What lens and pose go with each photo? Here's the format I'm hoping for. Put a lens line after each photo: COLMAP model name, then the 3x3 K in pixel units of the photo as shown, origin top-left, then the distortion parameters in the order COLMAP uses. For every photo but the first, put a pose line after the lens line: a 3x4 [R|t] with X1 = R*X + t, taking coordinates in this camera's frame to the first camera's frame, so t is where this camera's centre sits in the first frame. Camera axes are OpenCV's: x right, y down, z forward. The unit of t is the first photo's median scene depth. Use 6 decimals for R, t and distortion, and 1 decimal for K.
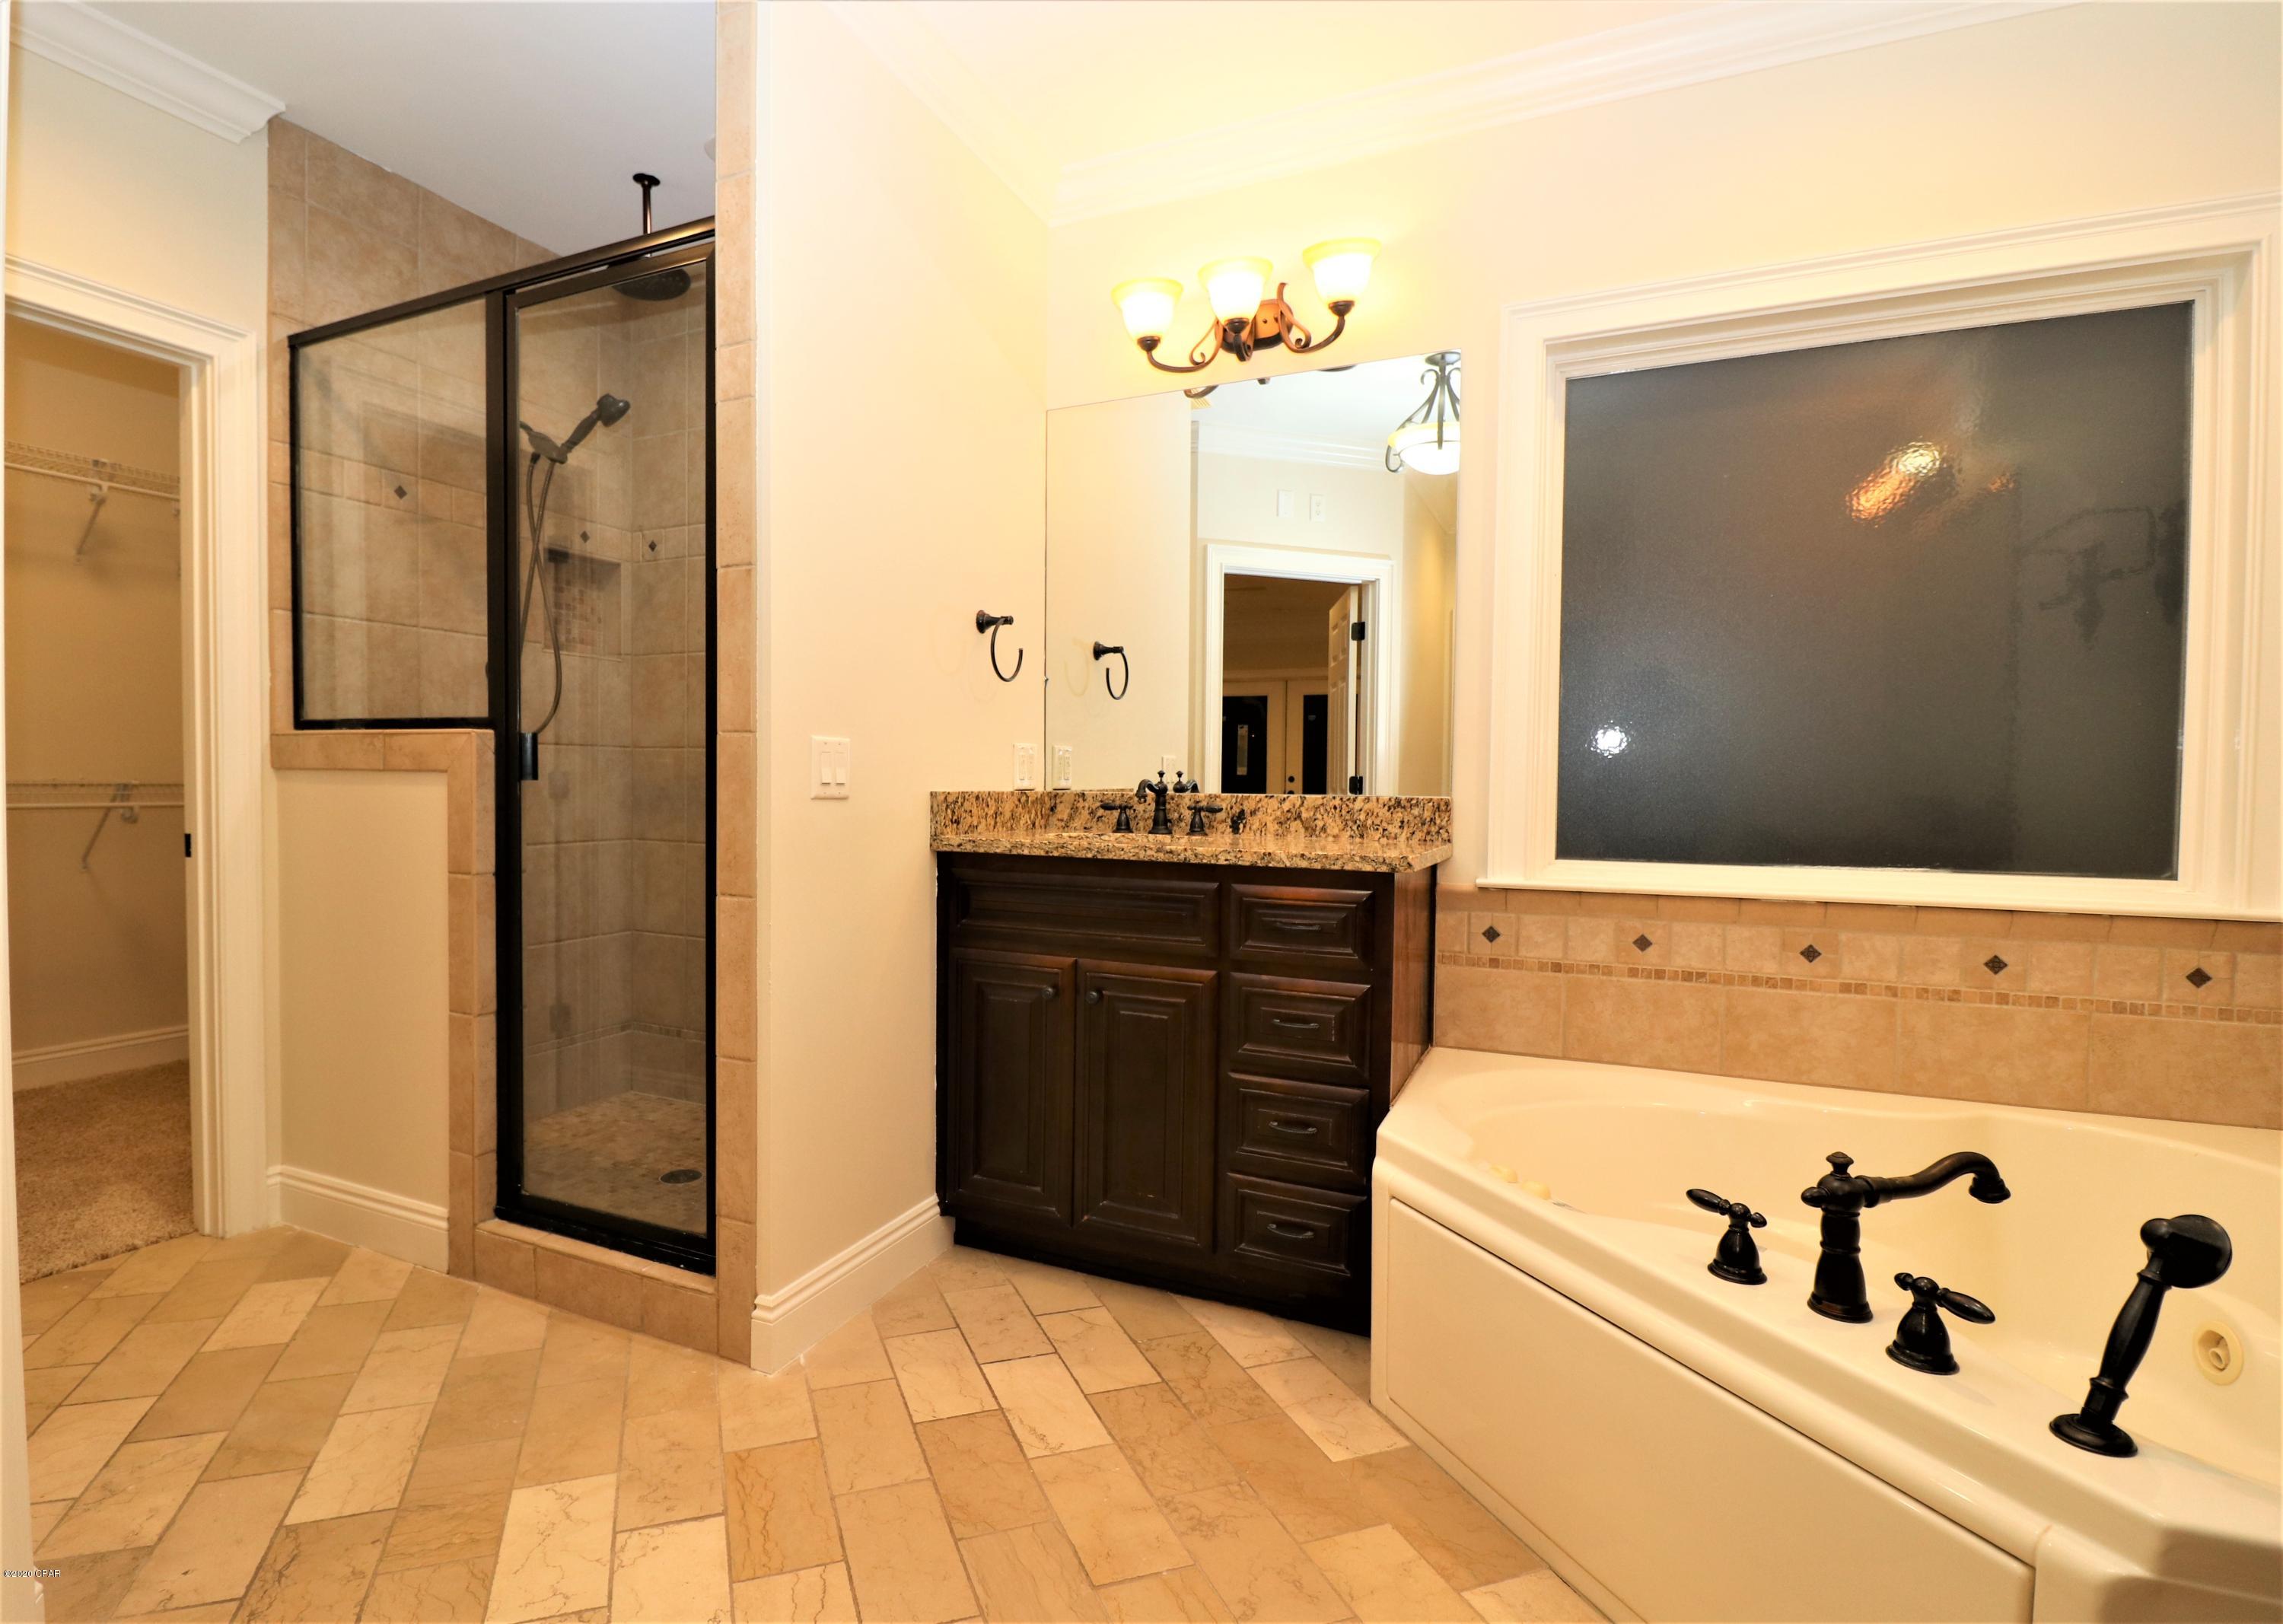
lens RADIAL K [[1183.8, 0, 1141.5], [0, 1183.8, 812.0], [0, 0, 1]] dist [-0.000129, -0.022655]
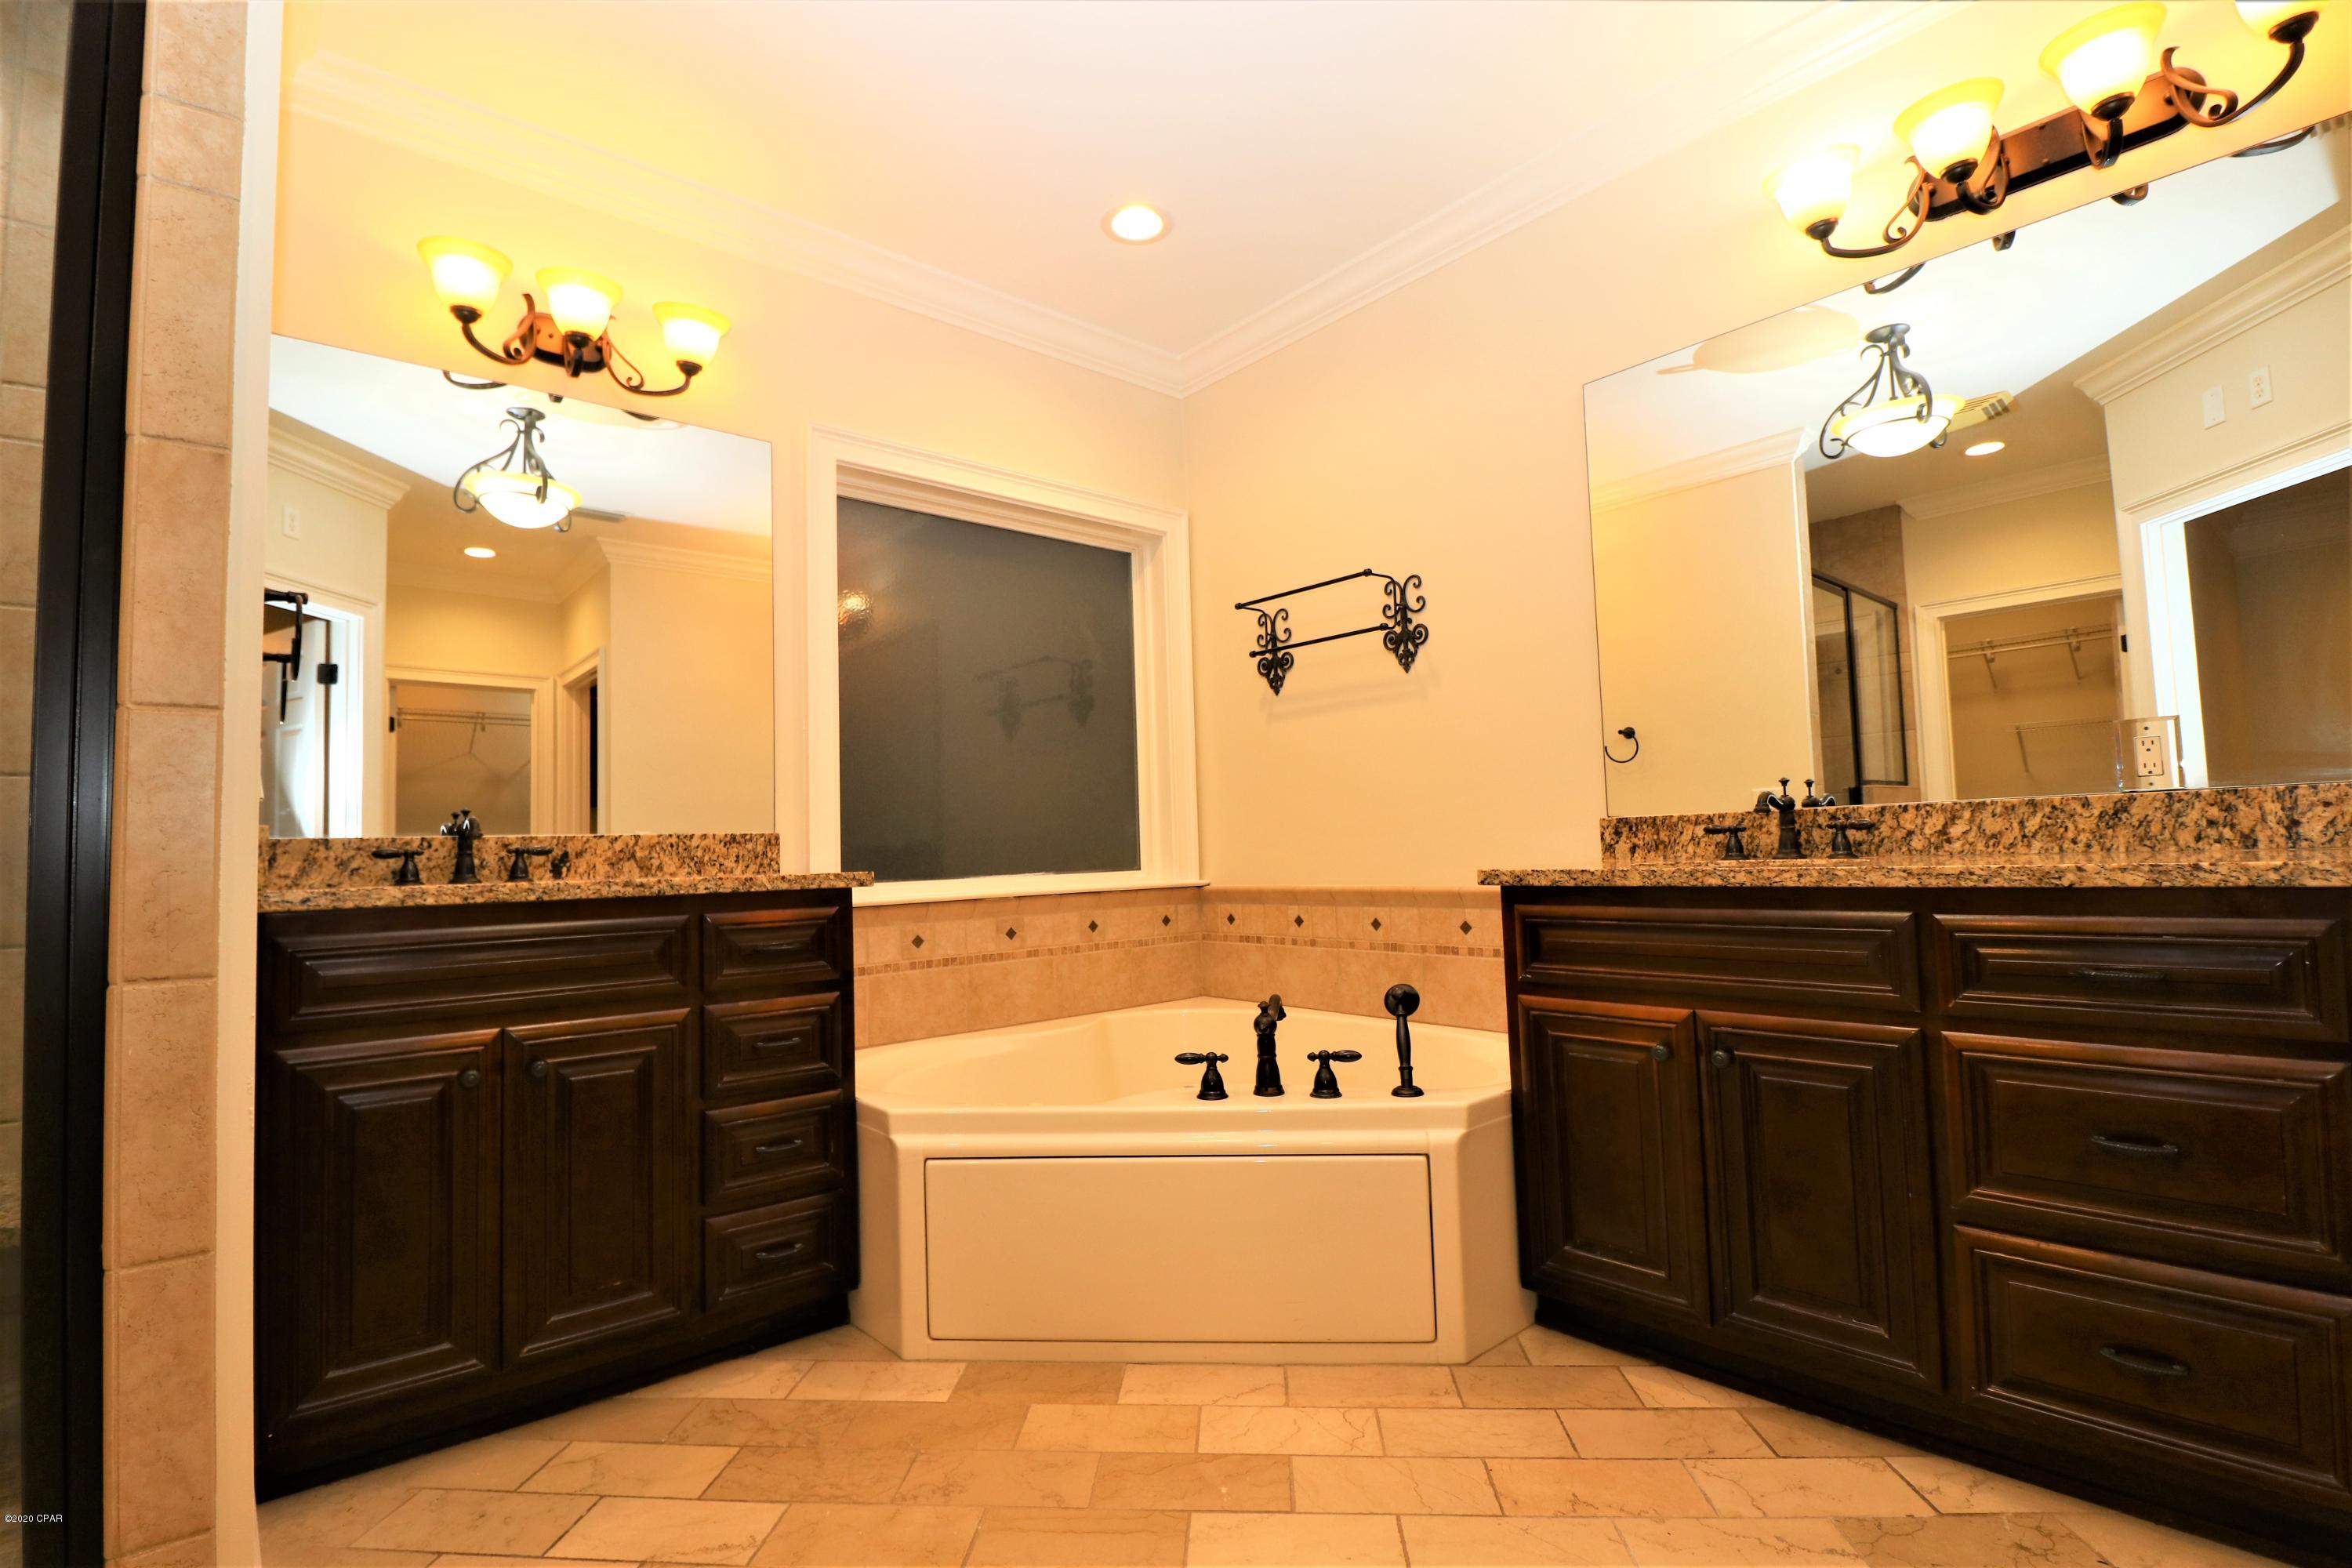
lens RADIAL K [[1093.1, 0, 1164.7], [0, 1093.1, 784.2], [0, 0, 1]] dist [0.001540, -0.014140]
pose [[0.386652, 0.036388, 0.921508, -0.606139], [0.067591, 0.995416, -0.067667, 0.040621], [-0.919745, 0.088449, 0.382420, 0.295643]]
